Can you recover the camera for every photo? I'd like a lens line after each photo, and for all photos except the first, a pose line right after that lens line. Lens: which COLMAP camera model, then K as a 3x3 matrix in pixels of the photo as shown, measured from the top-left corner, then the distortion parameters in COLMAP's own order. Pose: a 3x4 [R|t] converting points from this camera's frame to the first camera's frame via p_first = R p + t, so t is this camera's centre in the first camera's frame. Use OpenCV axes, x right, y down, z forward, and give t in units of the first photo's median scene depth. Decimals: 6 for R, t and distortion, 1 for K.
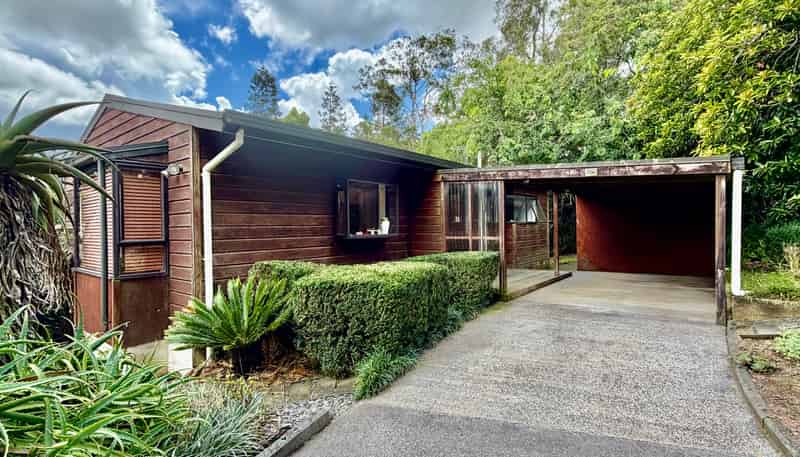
lens RADIAL K [[379.8, 0, 400.0], [0, 379.8, 228.5], [0, 0, 1]] dist [0.000590, 0.000077]
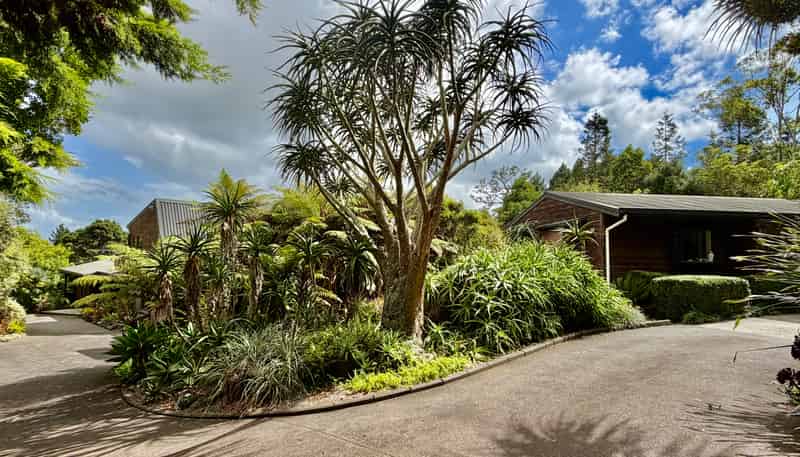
lens RADIAL K [[379.8, 0, 400.0], [0, 379.8, 228.5], [0, 0, 1]] dist [0.000590, 0.000077]
pose [[0.706785, -0.007874, -0.707385, 0.261820], [-0.031098, 0.998626, -0.042186, -0.026041], [0.706745, 0.051815, 0.705569, -1.614180]]
